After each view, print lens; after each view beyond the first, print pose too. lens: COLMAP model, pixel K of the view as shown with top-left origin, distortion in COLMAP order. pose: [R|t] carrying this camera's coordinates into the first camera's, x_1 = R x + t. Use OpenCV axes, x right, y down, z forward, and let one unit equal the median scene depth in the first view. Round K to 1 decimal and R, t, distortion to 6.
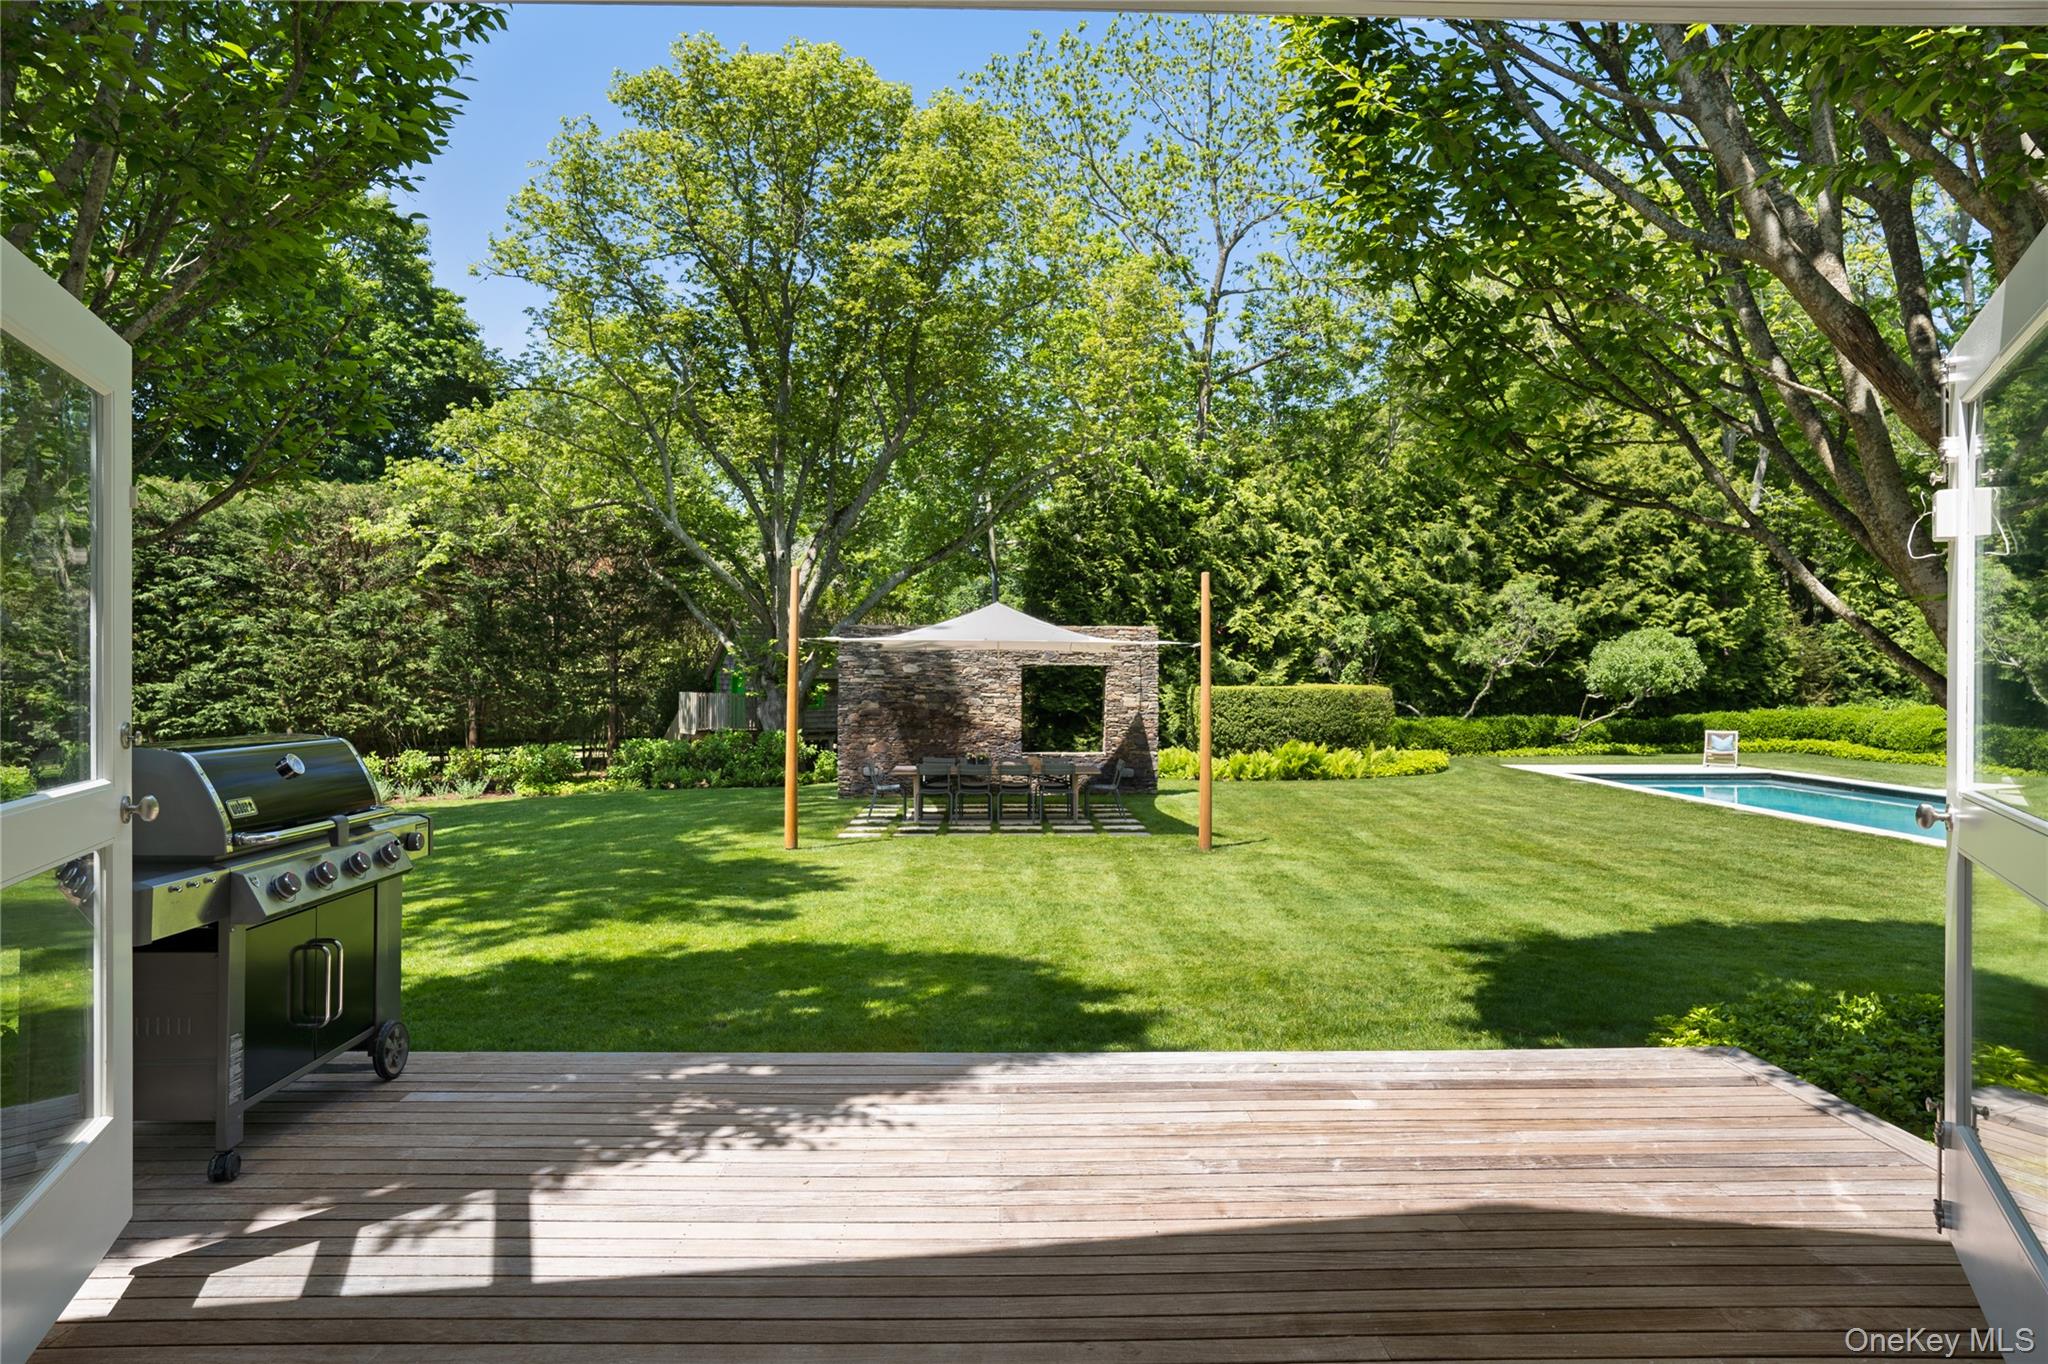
lens RADIAL K [[1150.7, 0, 1024.0], [0, 1150.7, 682.0], [0, 0, 1]] dist [-0.002636, 0.000048]
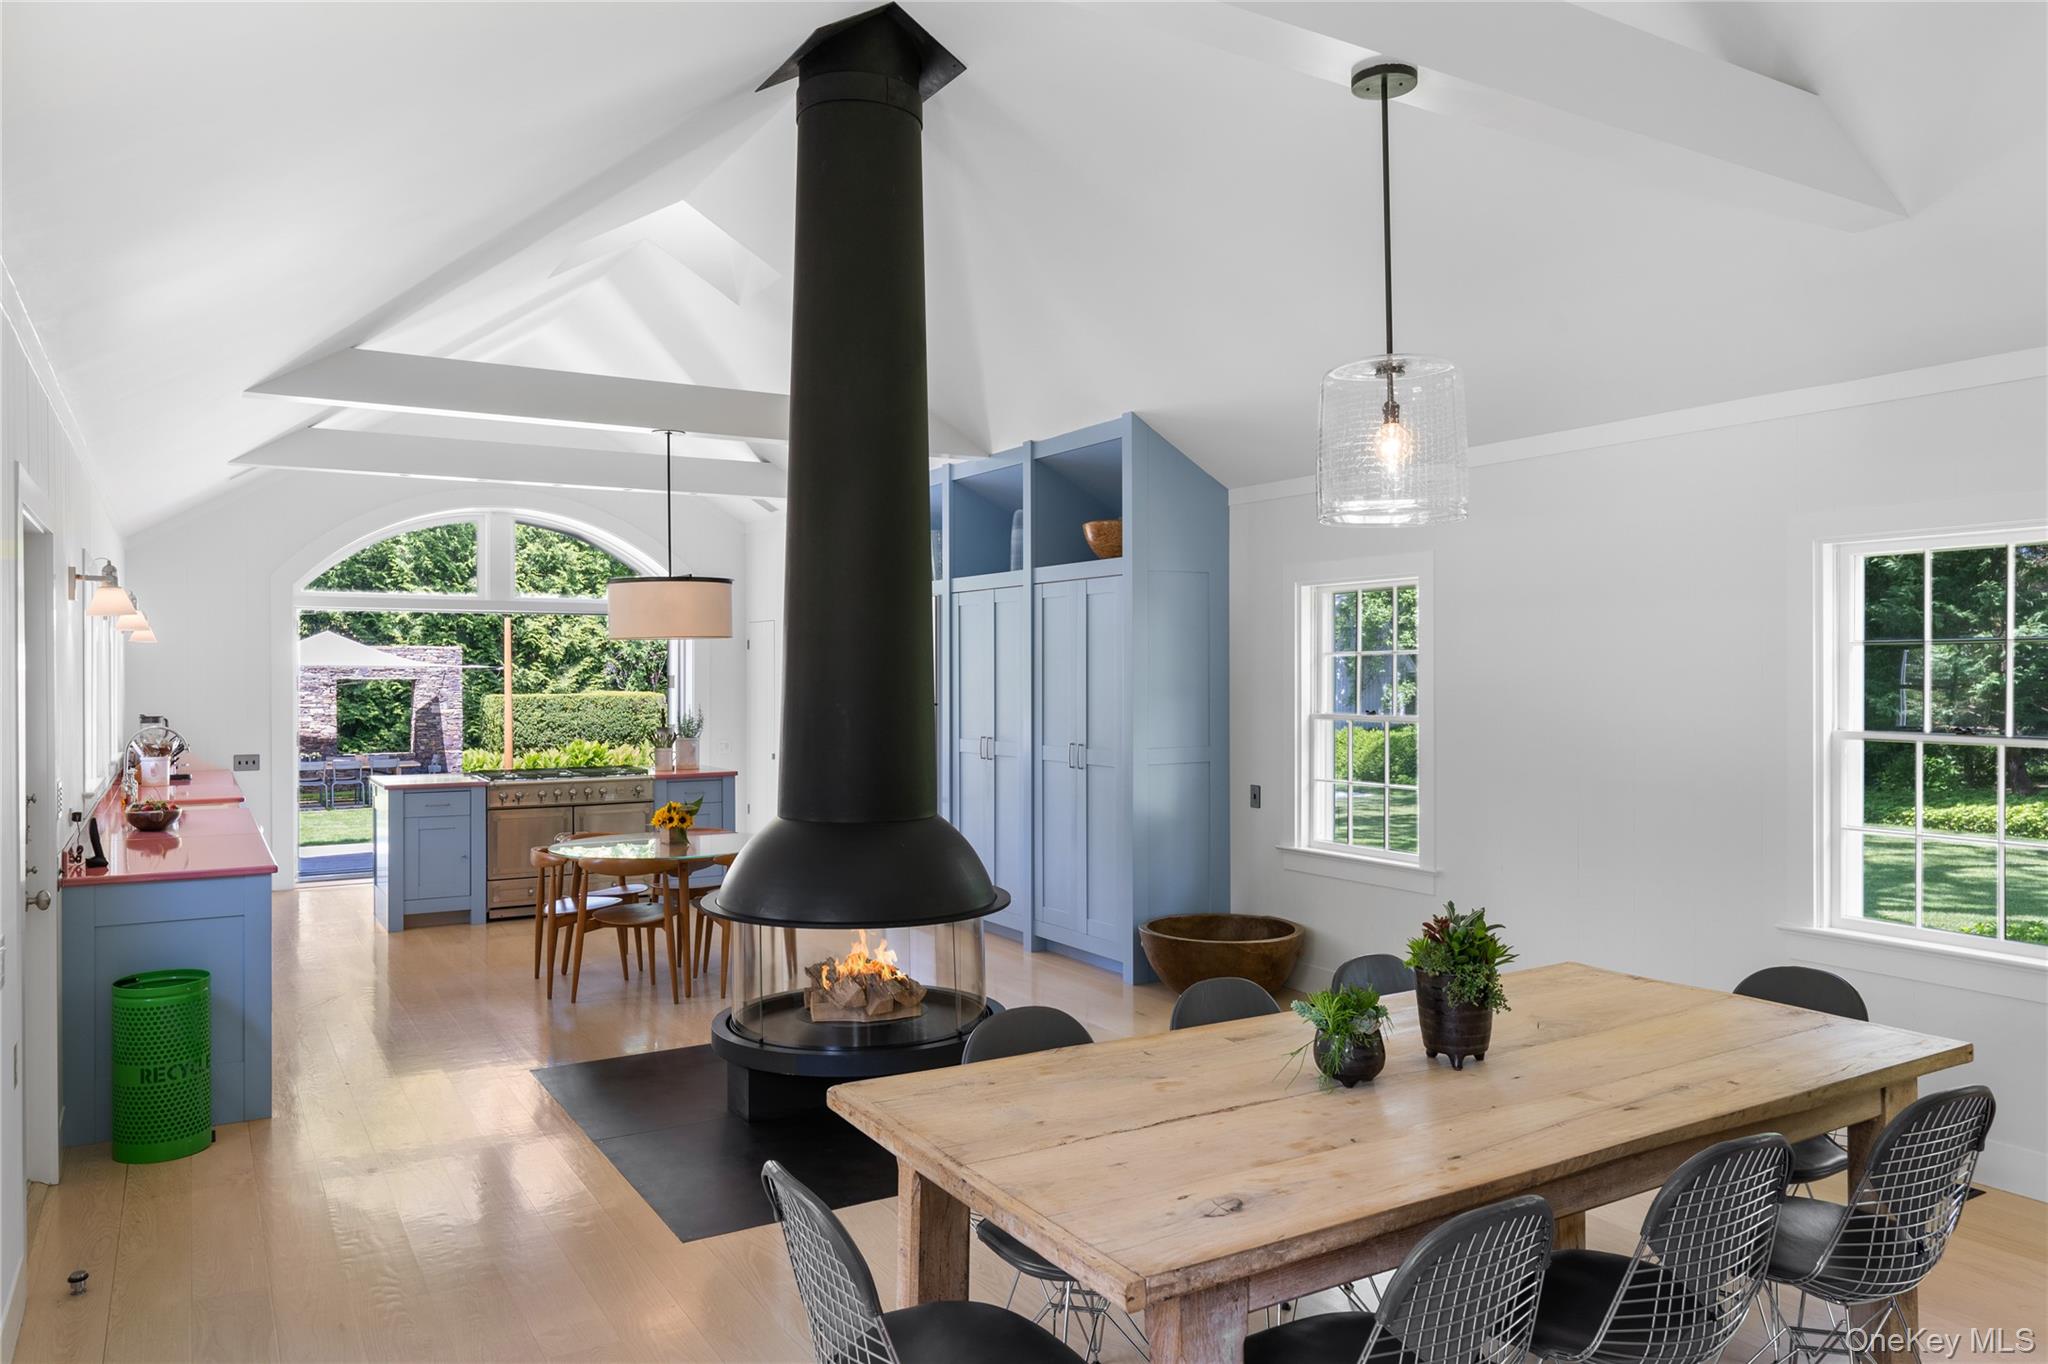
lens RADIAL K [[1392.8, 0, 1024.0], [0, 1392.8, 682.0], [0, 0, 1]] dist [0.000433, 0.001927]
pose [[0.864132, -0.007820, 0.503204, -0.080843], [0.007940, 0.999967, 0.001905, -0.006739], [-0.503202, 0.002349, 0.864165, -0.411483]]
